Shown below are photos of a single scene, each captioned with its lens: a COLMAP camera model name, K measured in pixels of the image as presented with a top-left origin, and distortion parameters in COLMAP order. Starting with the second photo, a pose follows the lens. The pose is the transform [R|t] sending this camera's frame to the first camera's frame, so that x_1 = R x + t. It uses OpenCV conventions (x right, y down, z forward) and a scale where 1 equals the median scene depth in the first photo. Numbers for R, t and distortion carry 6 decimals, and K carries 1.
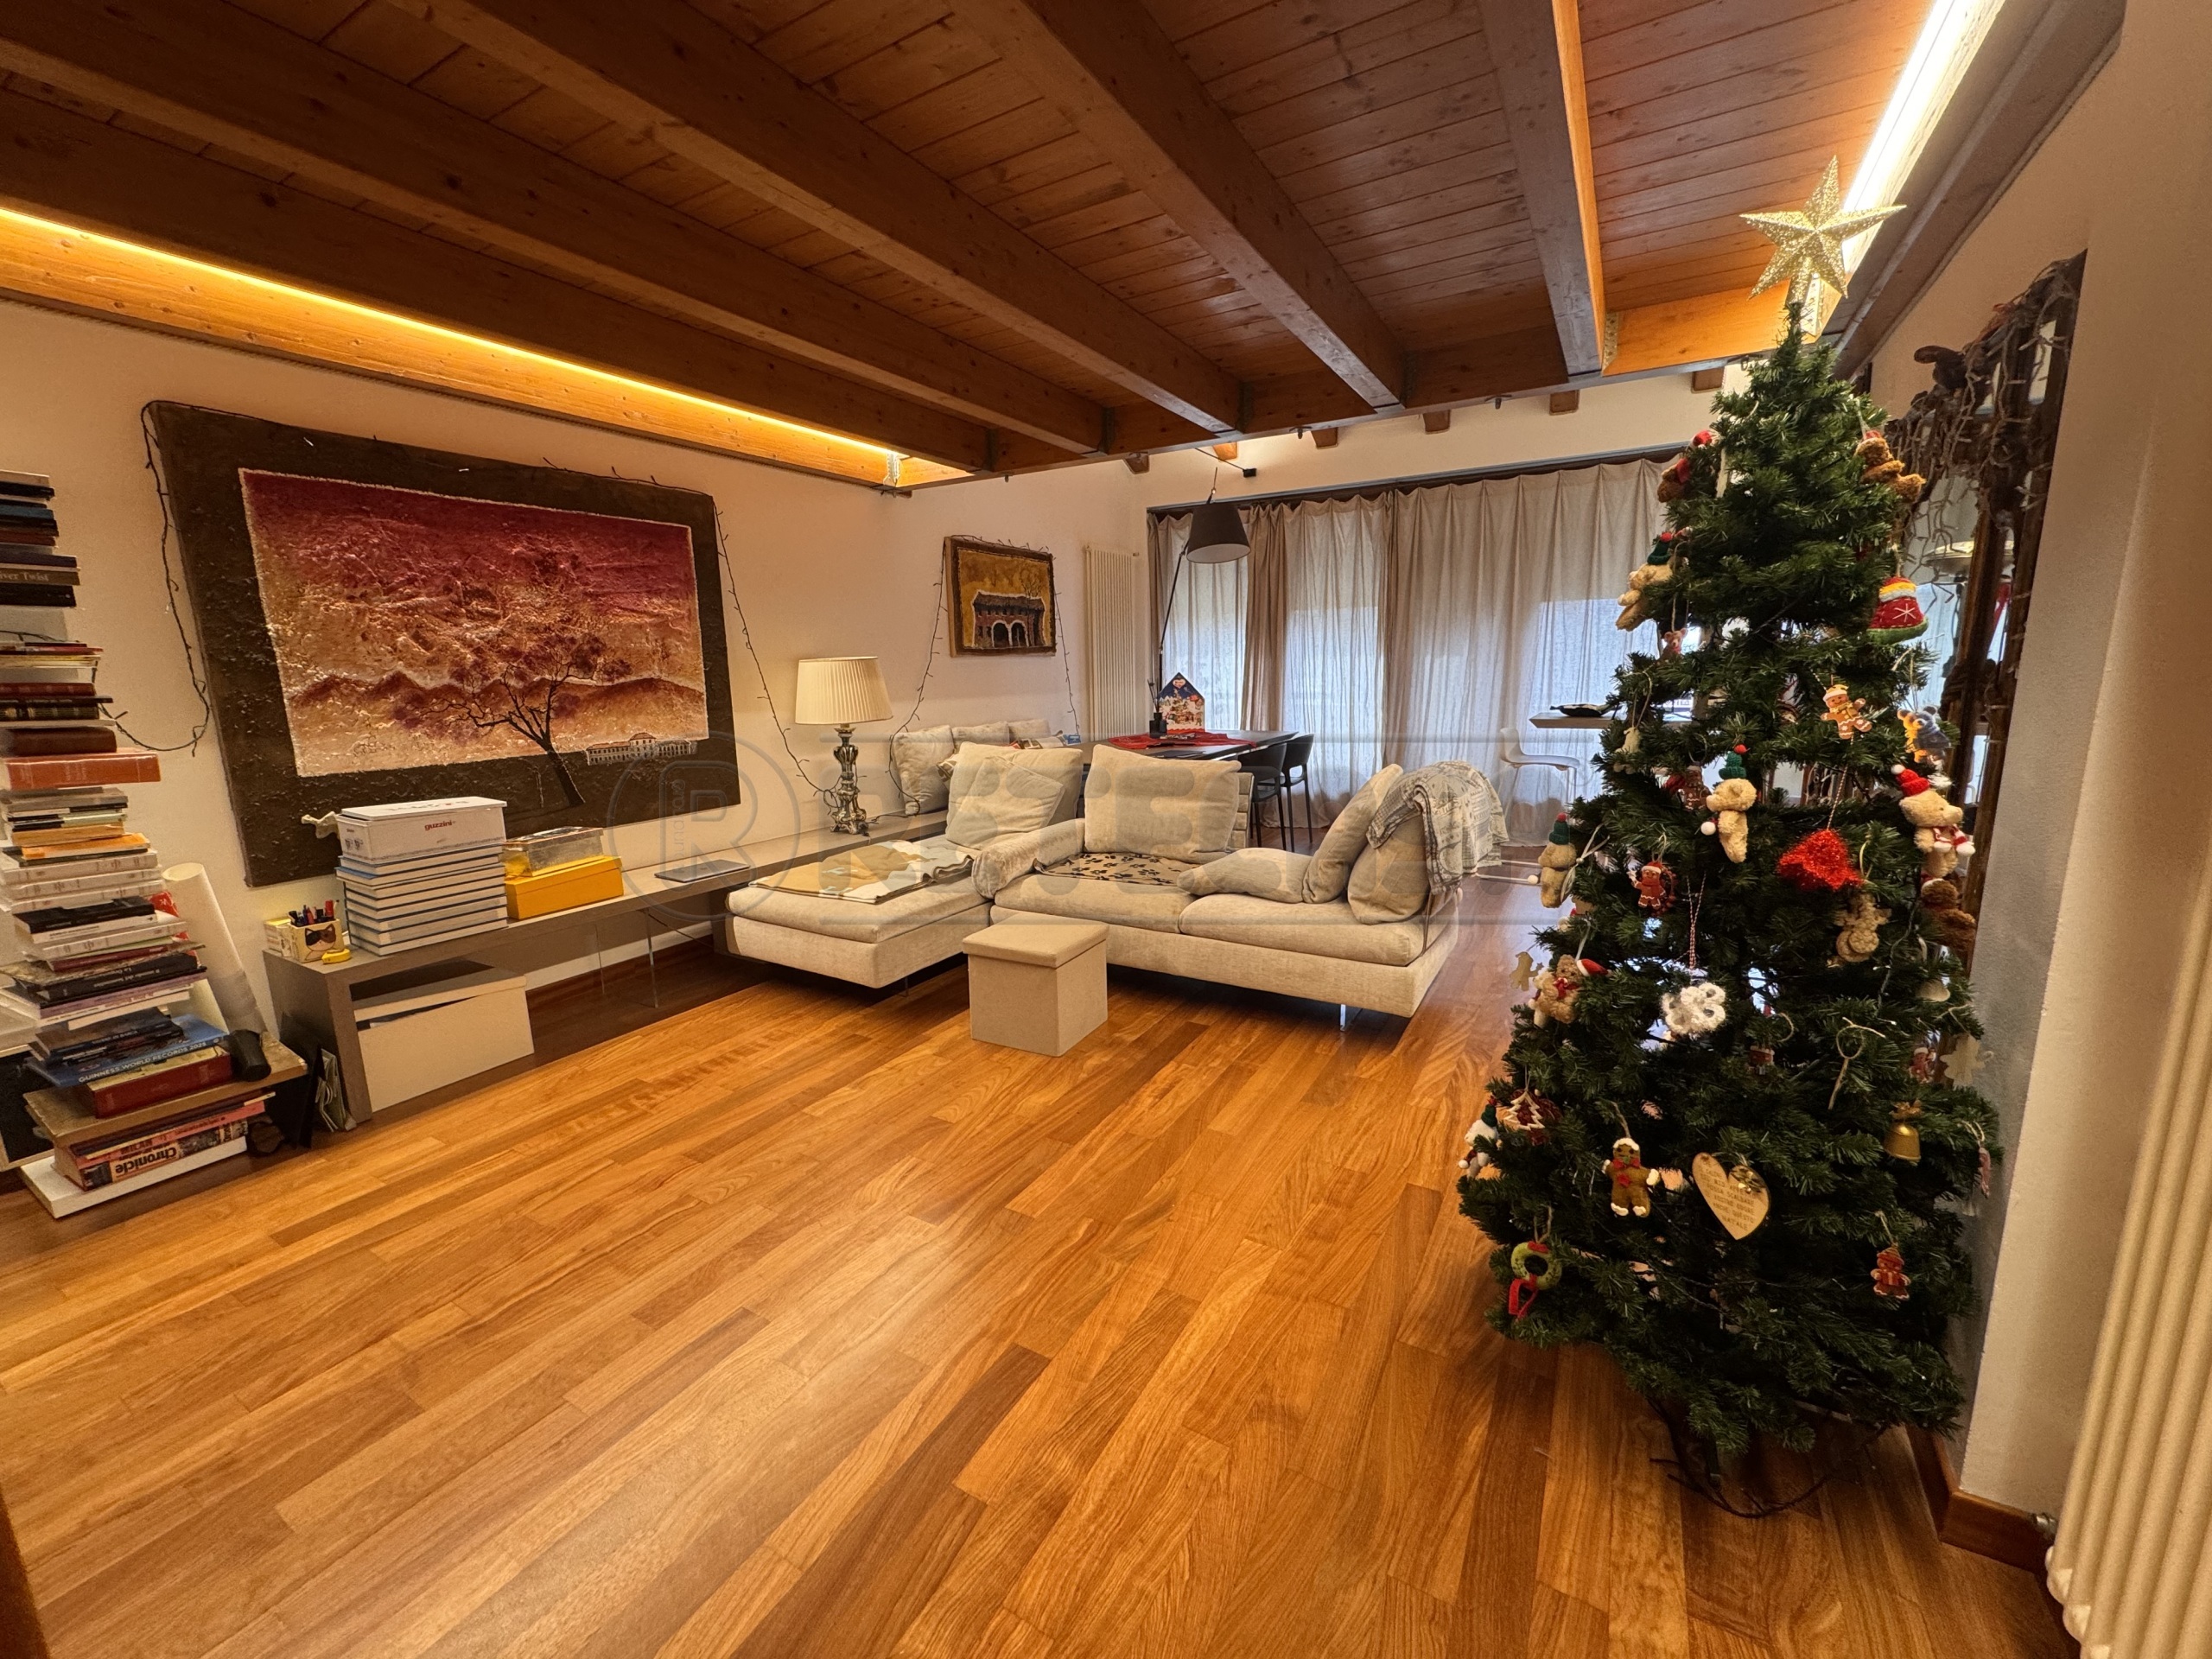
lens RADIAL K [[881.3, 0, 1105.9], [0, 881.3, 824.8], [0, 0, 1]] dist [-0.003062, 0.000335]
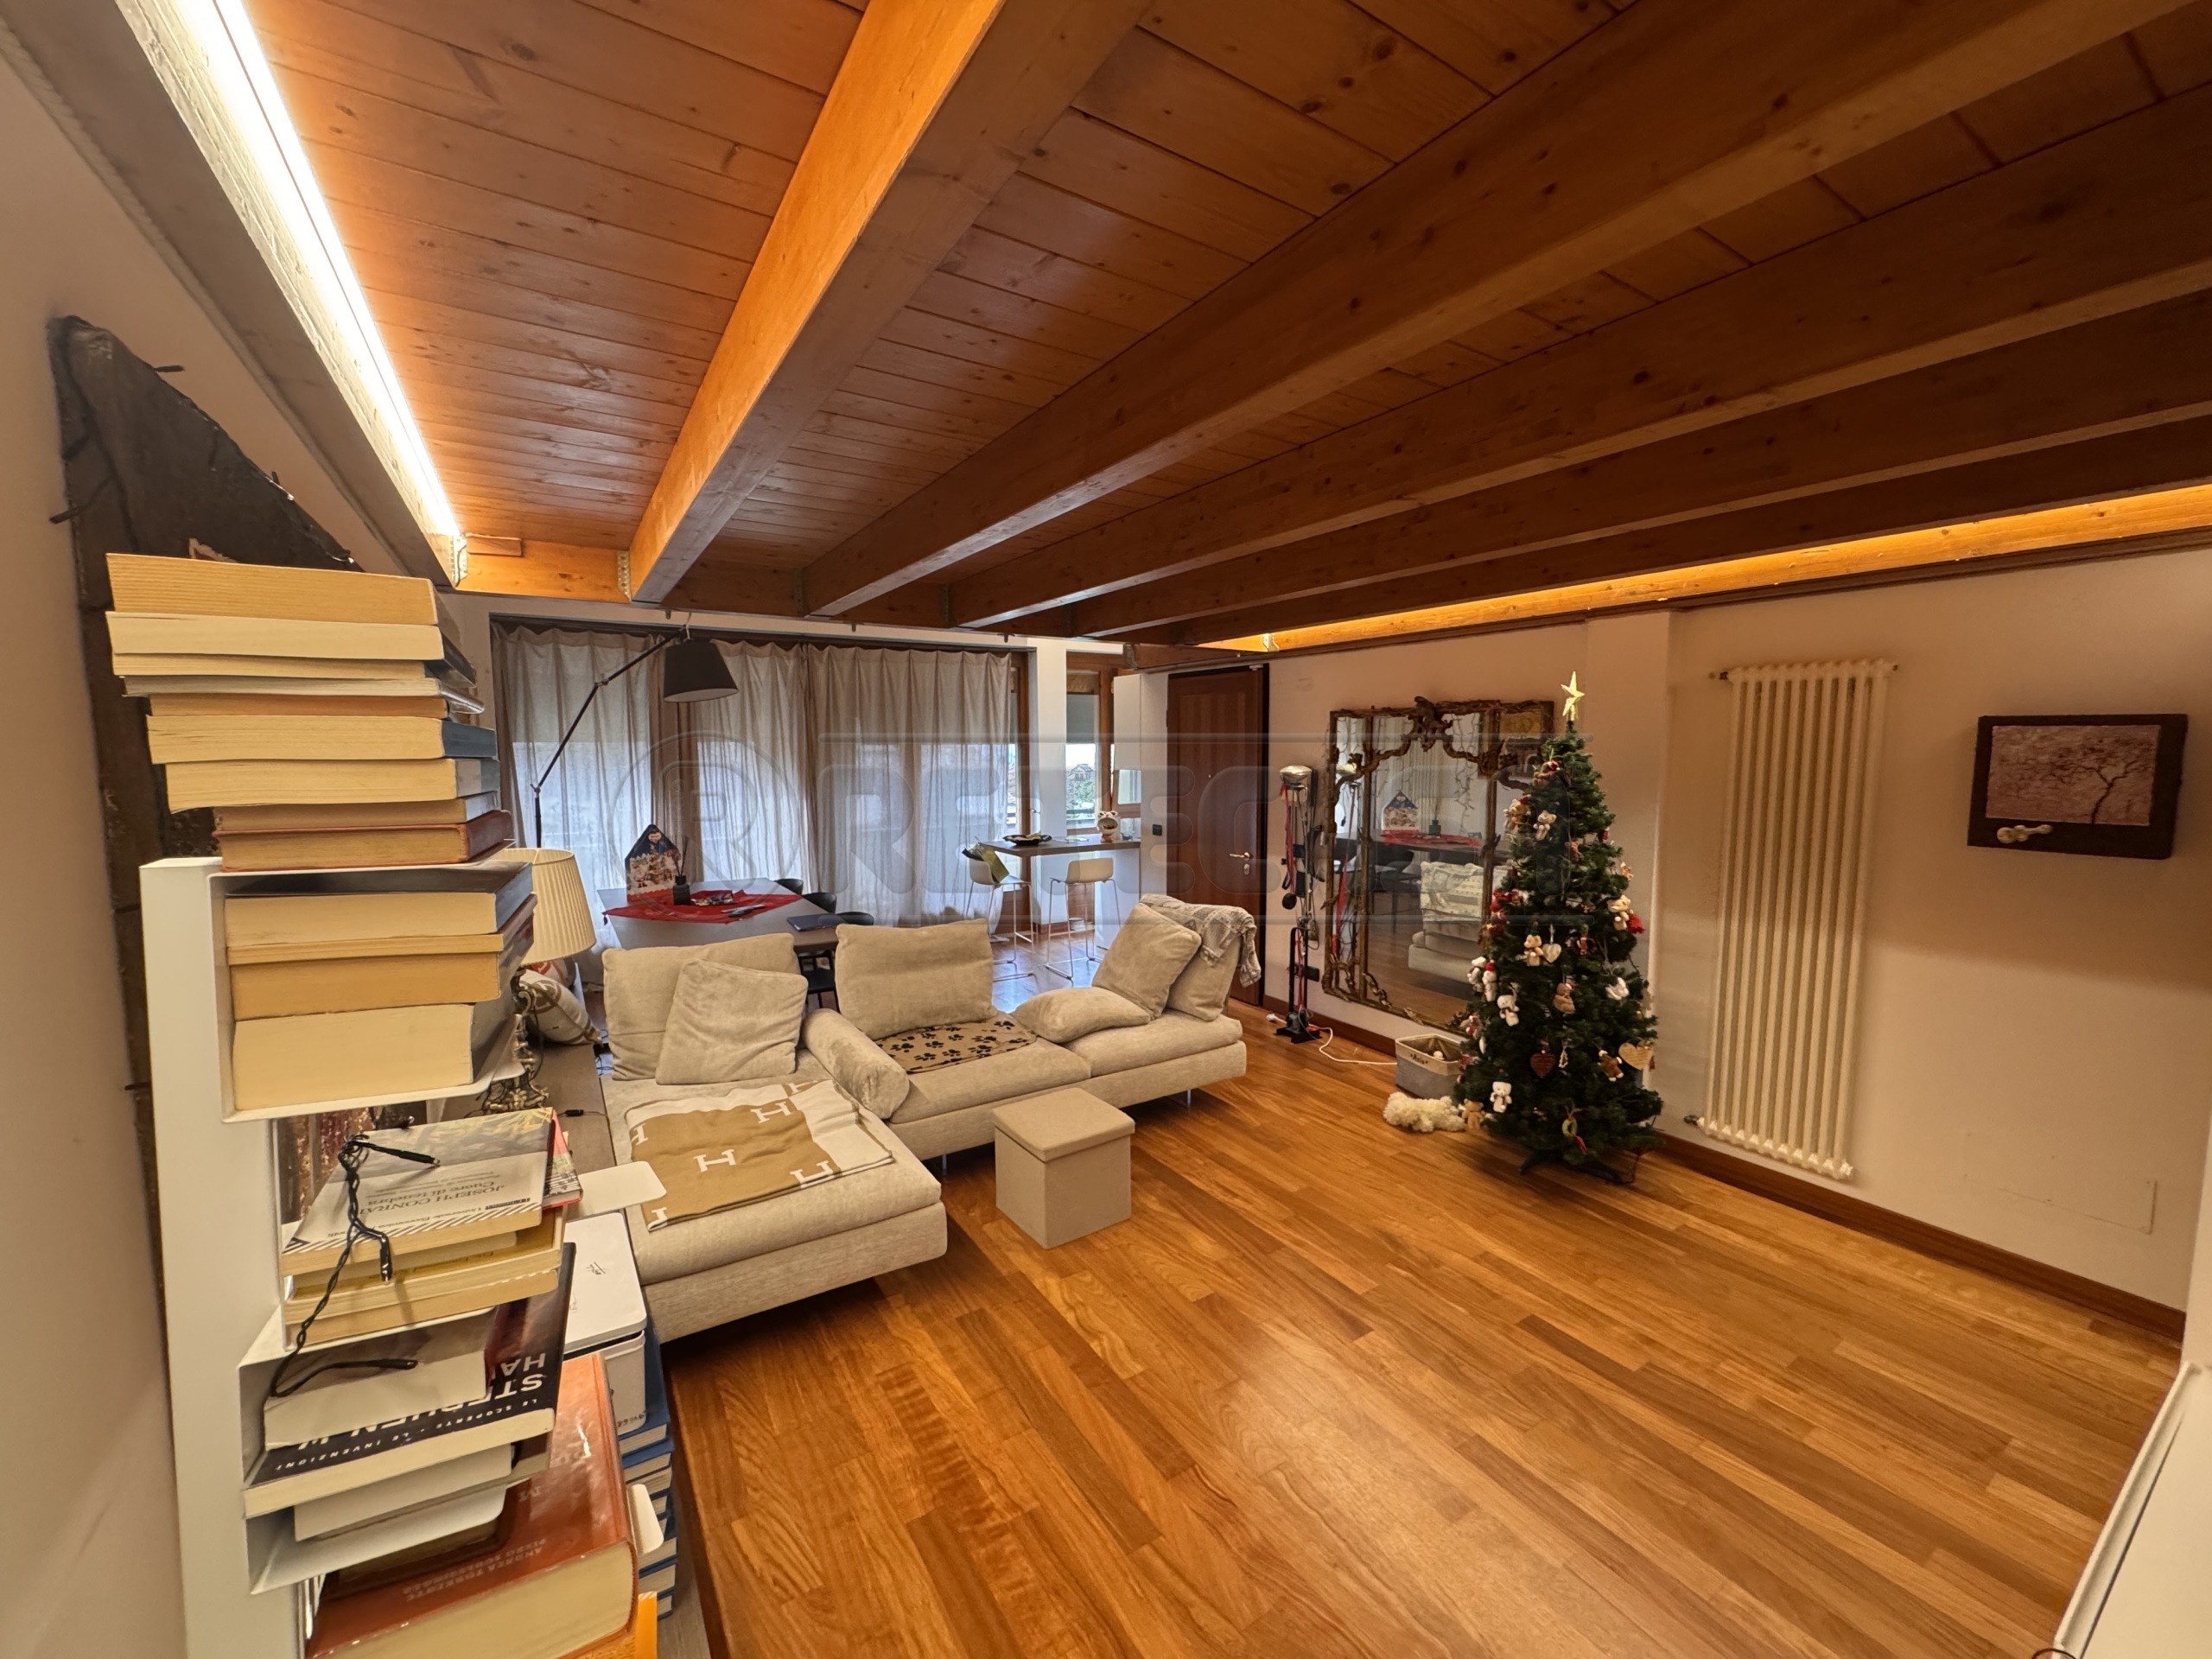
lens RADIAL K [[881.3, 0, 1107.3], [0, 881.3, 824.7], [0, 0, 1]] dist [-0.003062, 0.000335]
pose [[0.452564, -0.059141, 0.889769, -0.885271], [0.150566, 0.988540, -0.010876, -0.181090], [-0.878929, 0.138891, 0.456282, 0.415204]]
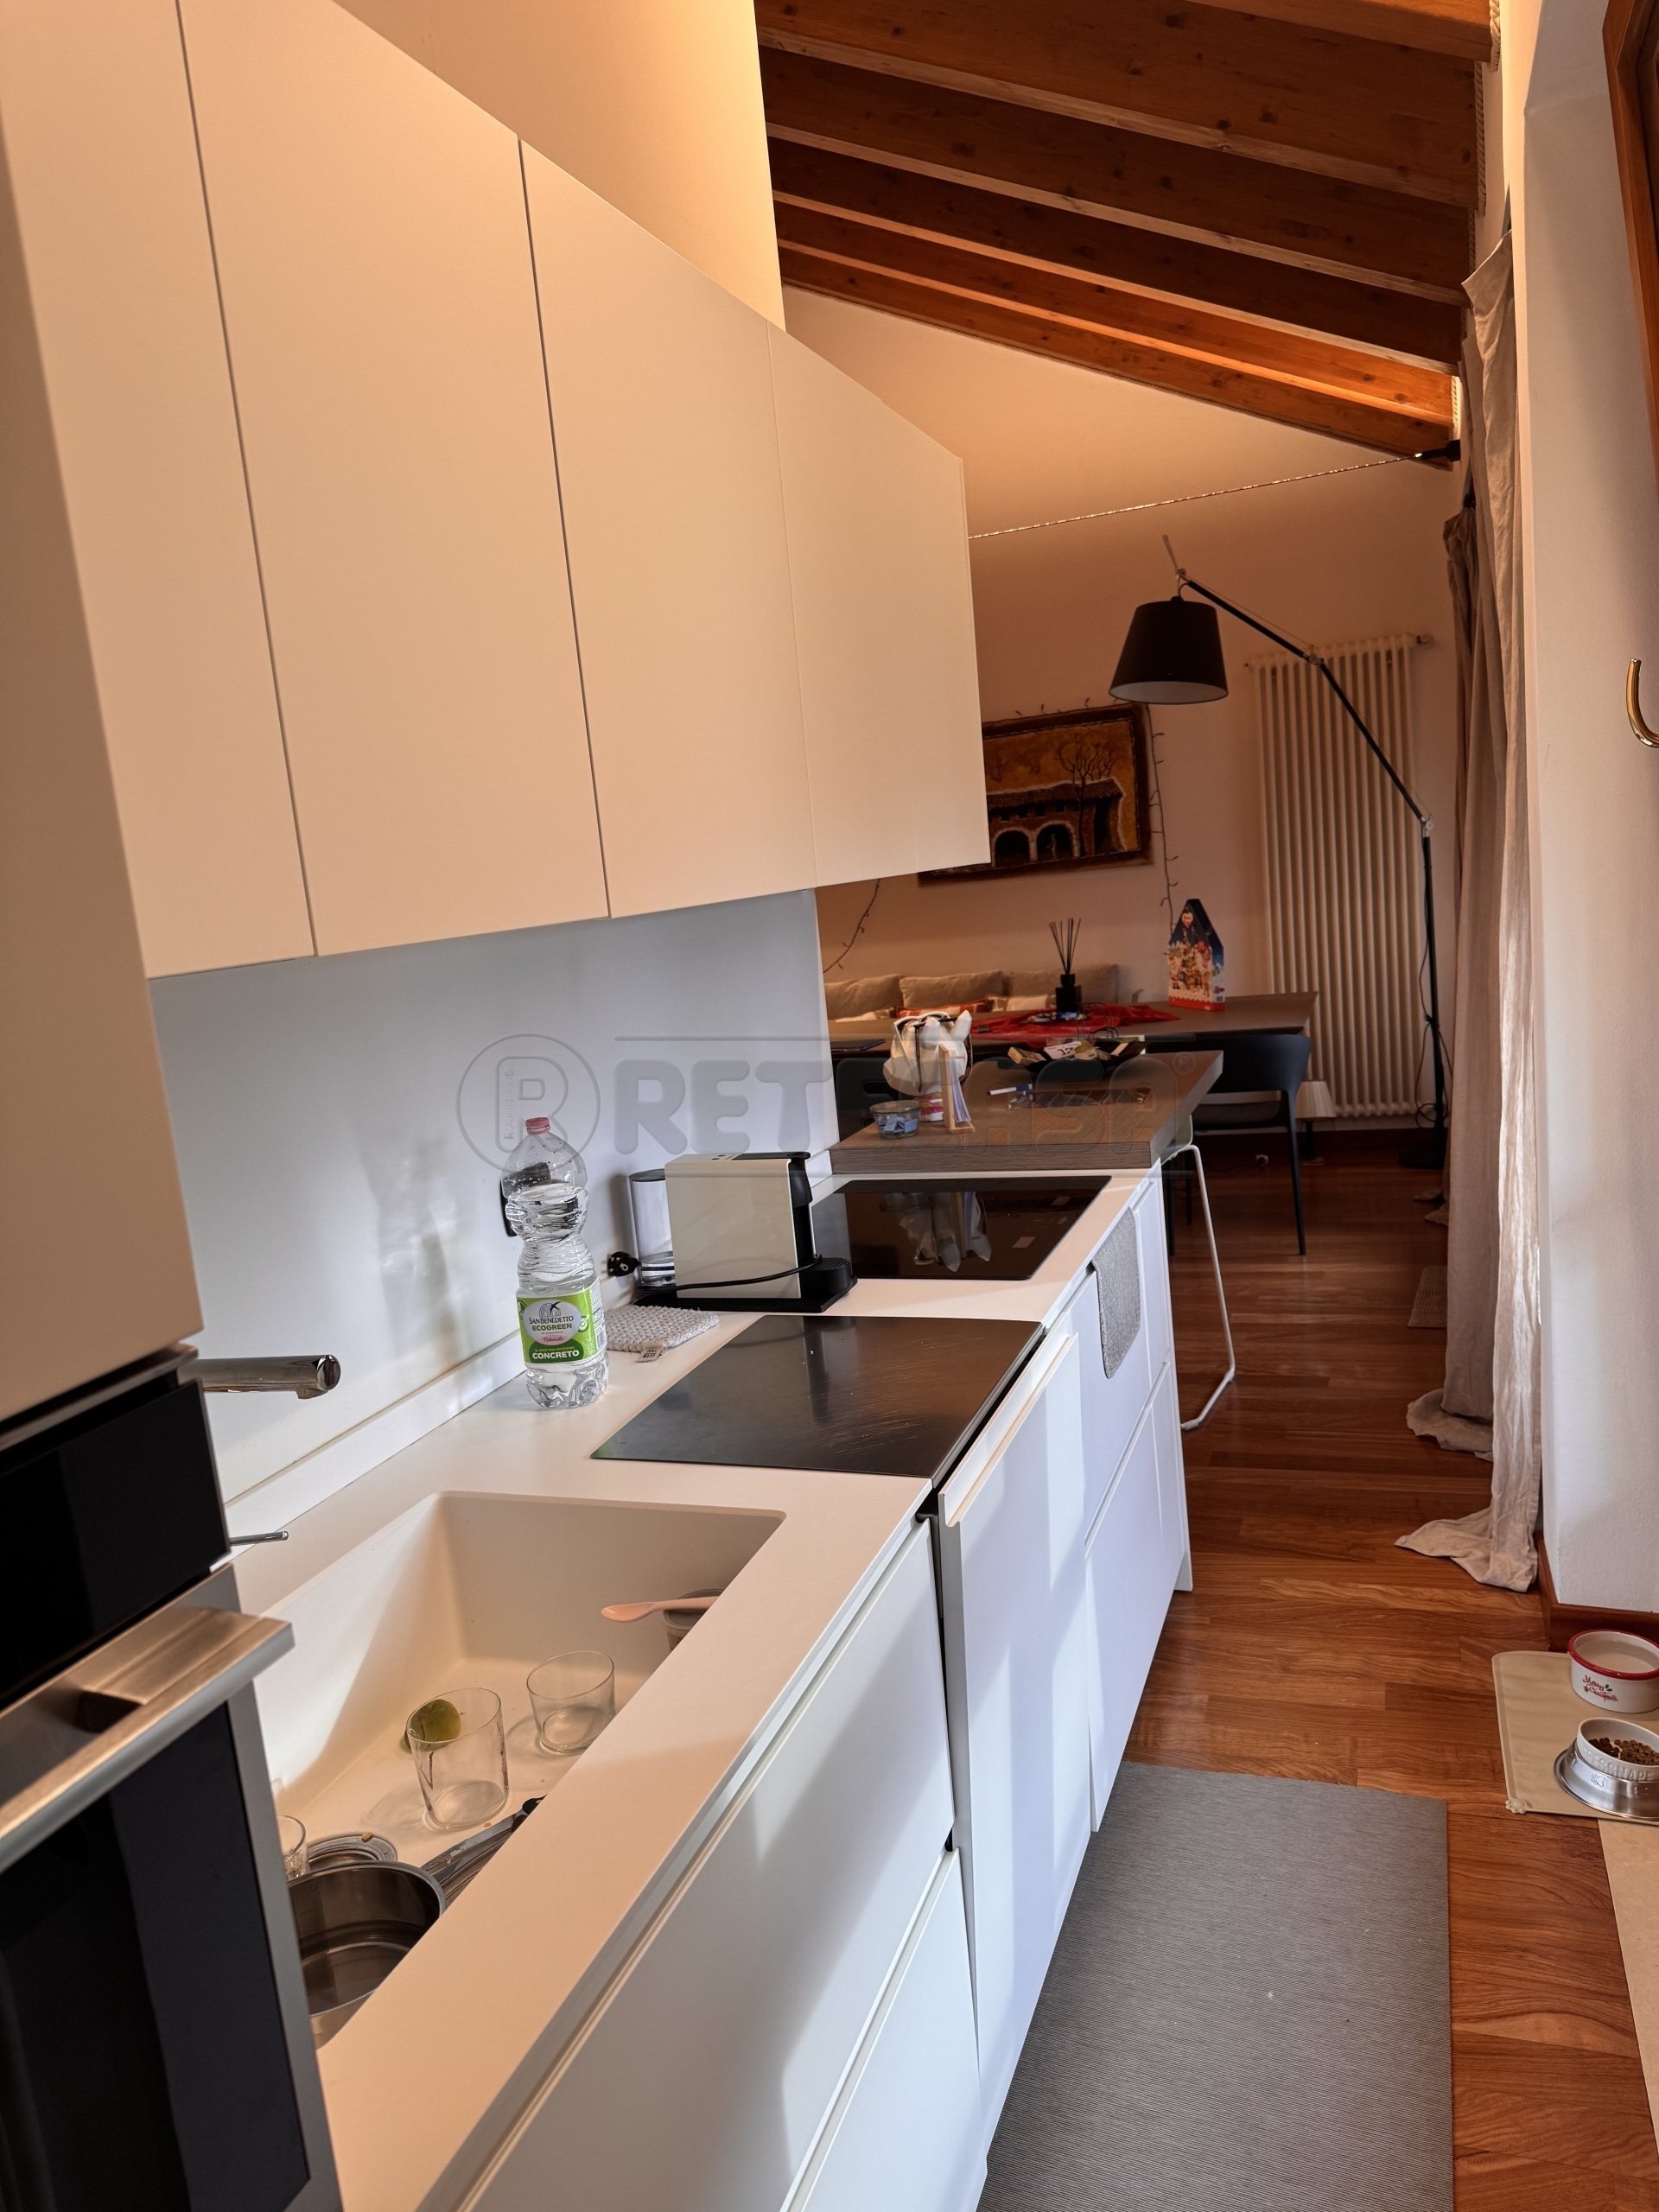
lens RADIAL K [[1553.8, 0, 823.9], [0, 1553.8, 1114.3], [0, 0, 1]] dist [0.038241, -0.042946]
pose [[0.175878, 0.162855, -0.970848, 1.929347], [-0.075734, 0.985536, 0.151599, -0.317746], [0.981494, 0.046864, 0.185668, 1.094547]]
